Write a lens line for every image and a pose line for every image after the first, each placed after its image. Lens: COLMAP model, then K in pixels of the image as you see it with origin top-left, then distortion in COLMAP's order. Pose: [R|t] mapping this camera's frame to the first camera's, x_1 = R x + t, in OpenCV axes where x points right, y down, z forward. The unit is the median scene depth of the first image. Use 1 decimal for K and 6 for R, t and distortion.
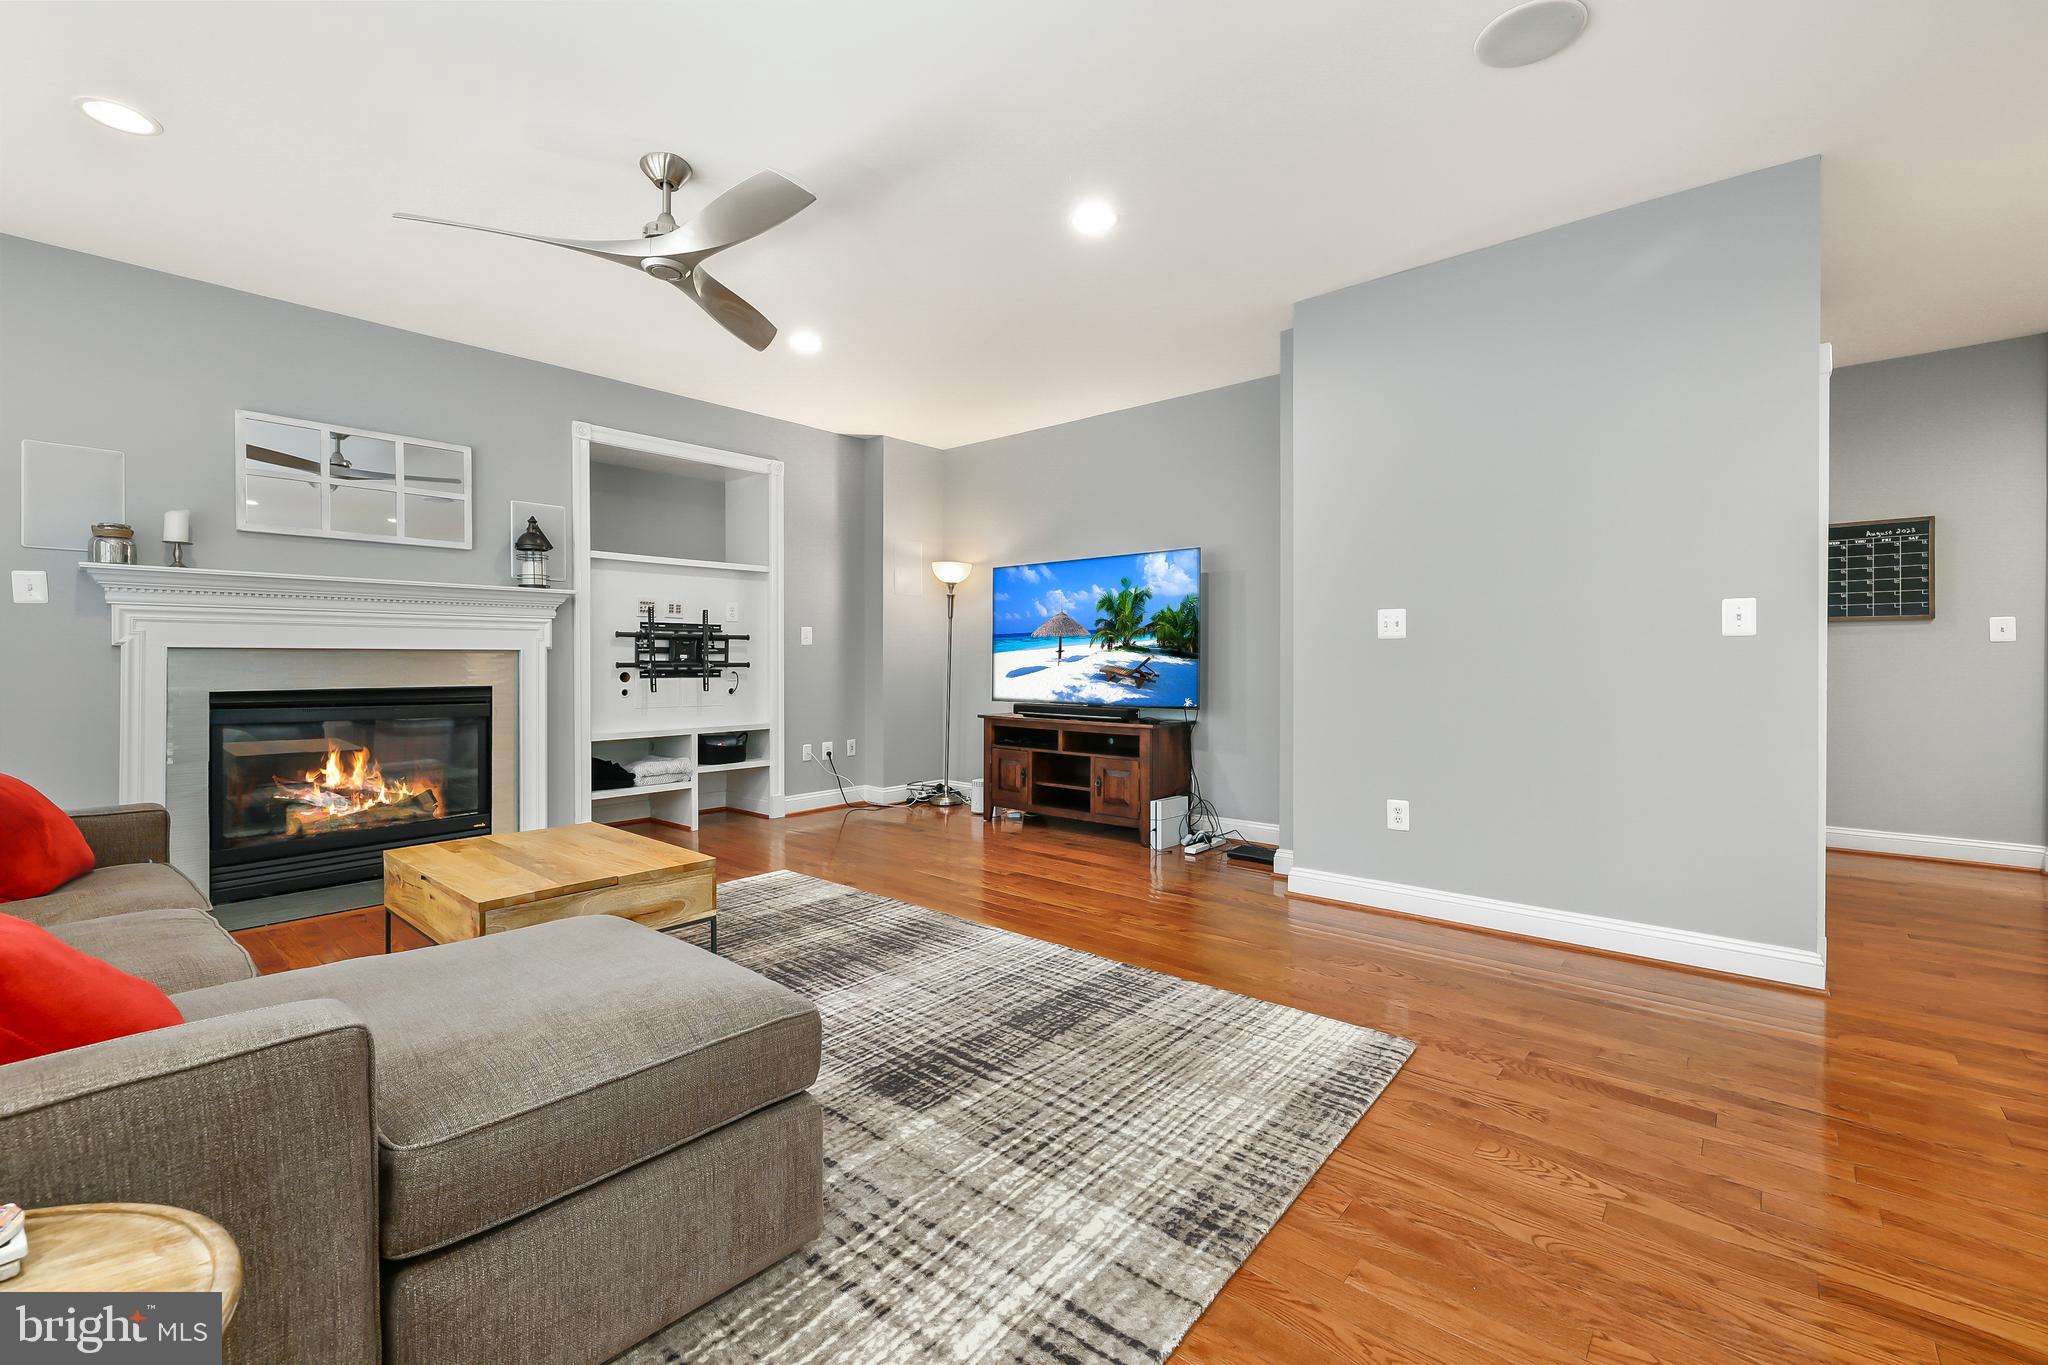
lens RADIAL K [[866.6, 0, 1020.4], [0, 866.6, 680.4], [0, 0, 1]] dist [-0.004650, 0.001806]
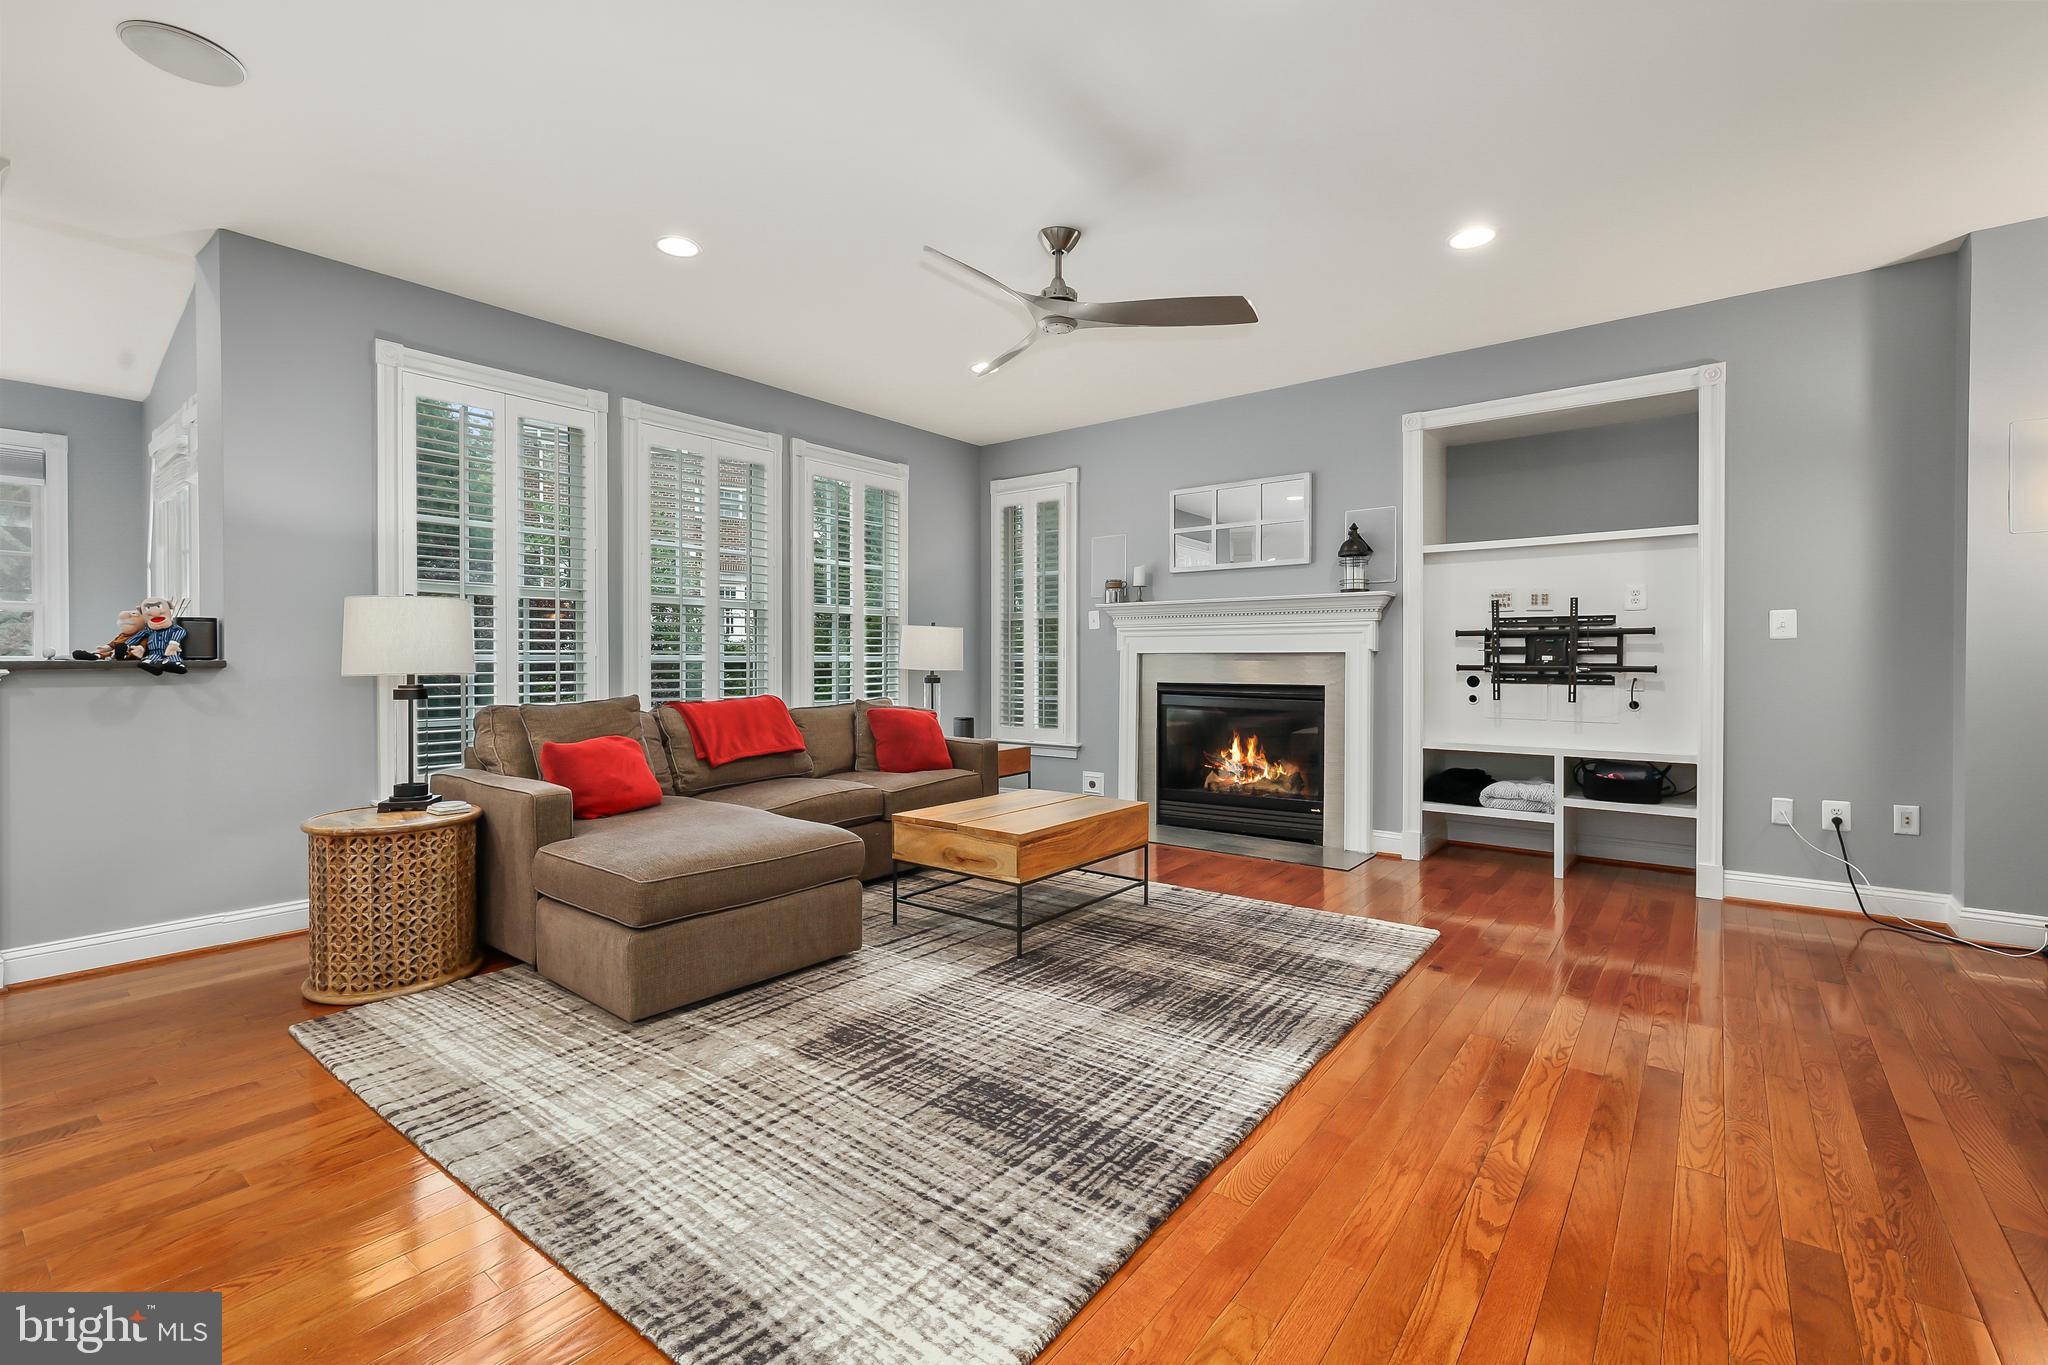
lens RADIAL K [[881.5, 0, 1010.7], [0, 881.5, 671.4], [0, 0, 1]] dist [0.001740, -0.000280]
pose [[0.044499, 0.013848, -0.998913, 0.469083], [-0.025167, 0.999602, 0.012736, -0.015097], [0.998692, 0.024573, 0.044829, 0.532733]]
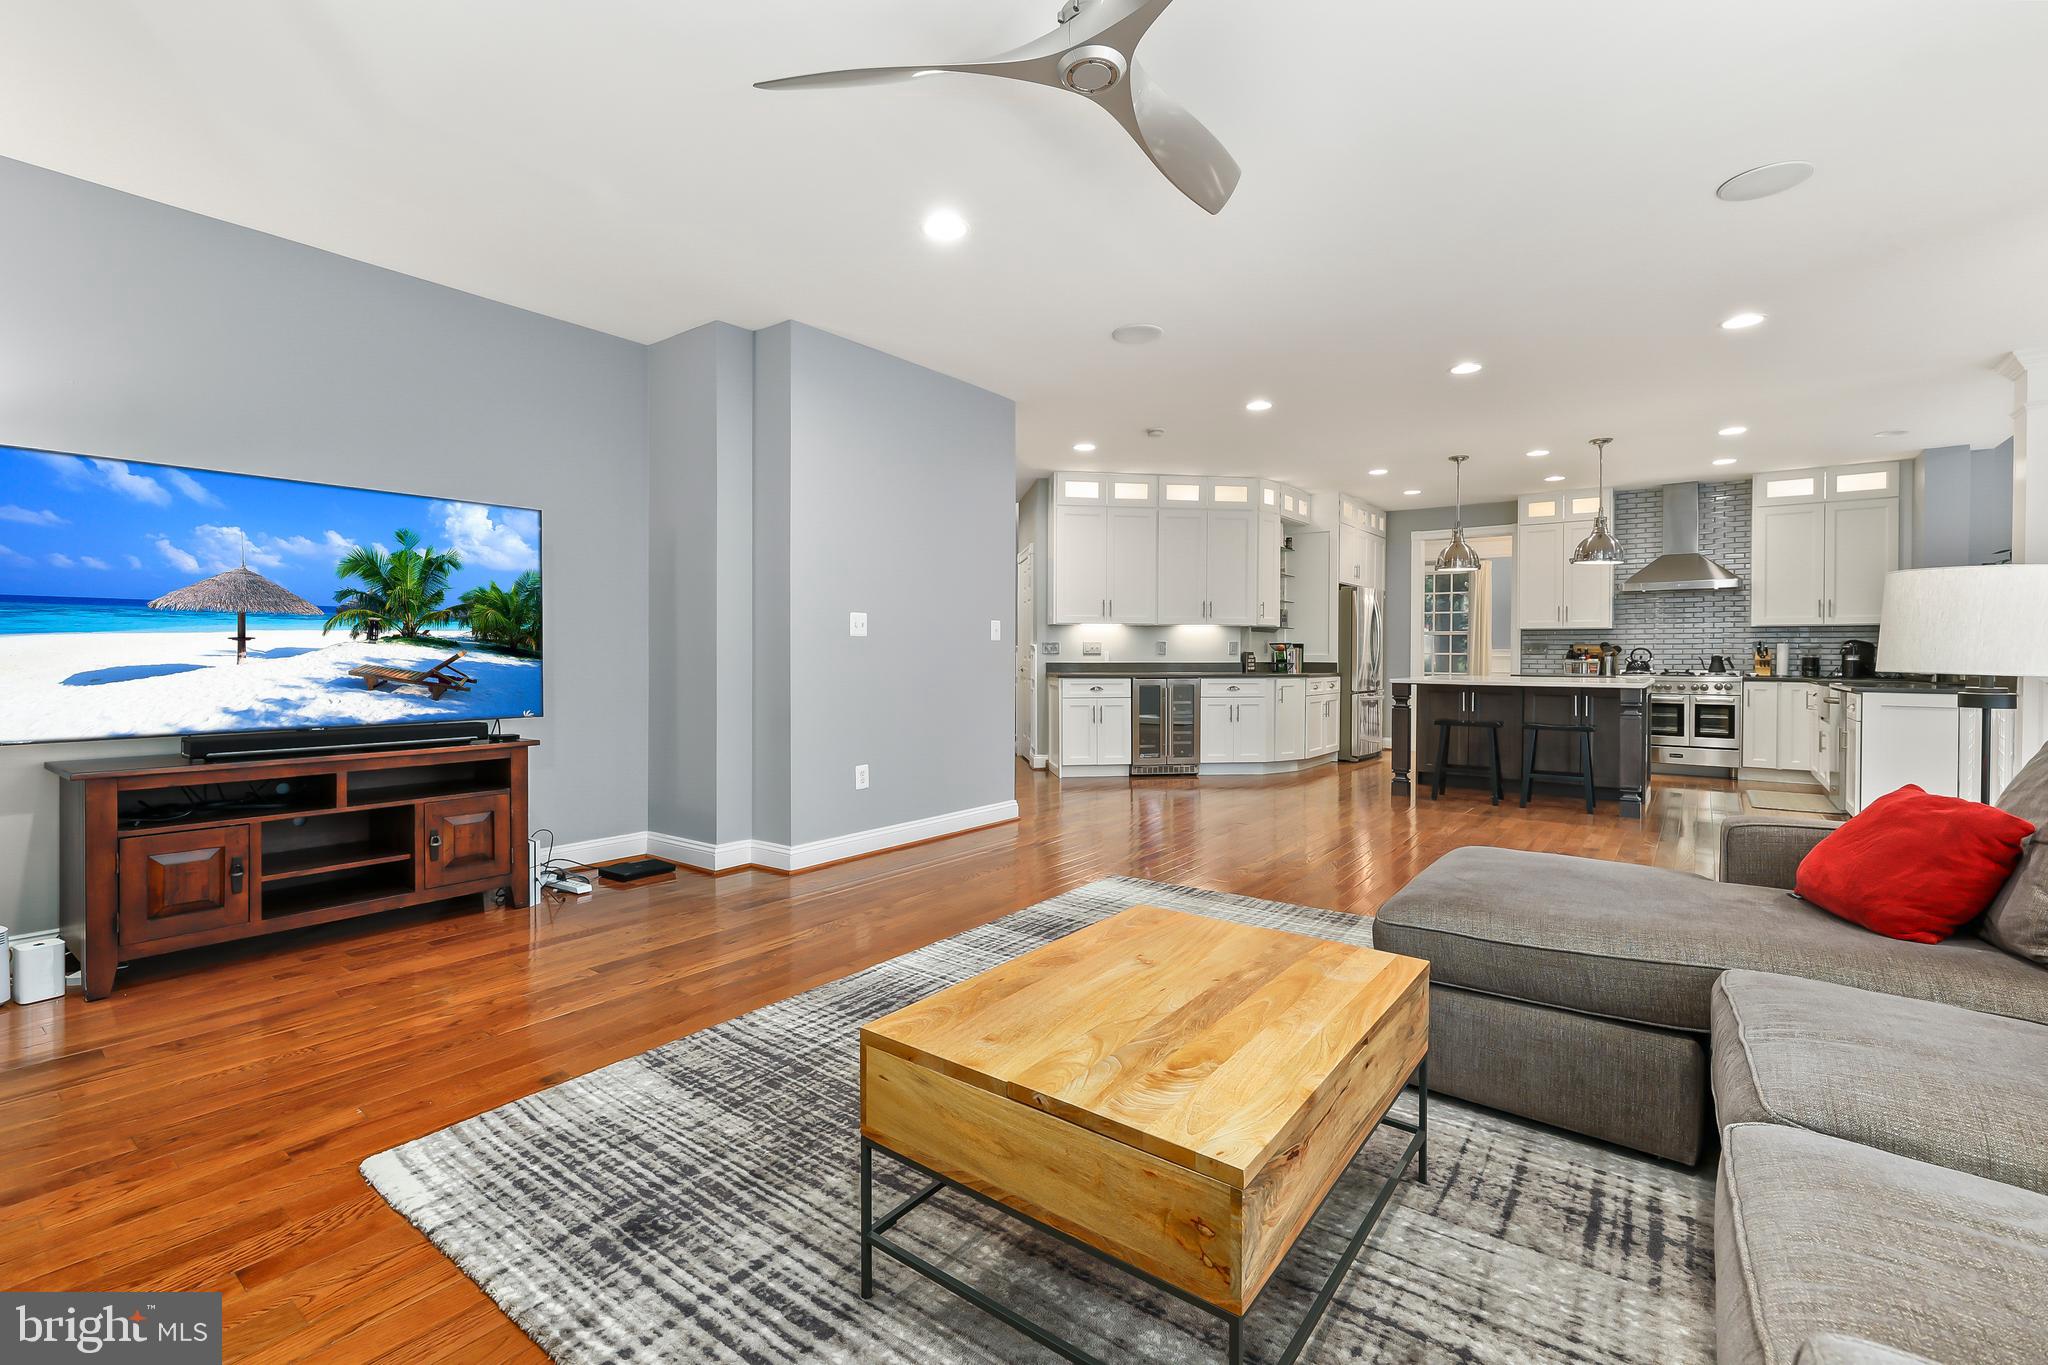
lens RADIAL K [[881.5, 0, 1001.0], [0, 881.5, 659.9], [0, 0, 1]] dist [0.001740, -0.000280]
pose [[-0.043663, -0.005753, 0.999030, -0.660770], [0.023996, 0.999689, 0.006805, -0.014852], [-0.998758, 0.024270, -0.043512, 0.661137]]
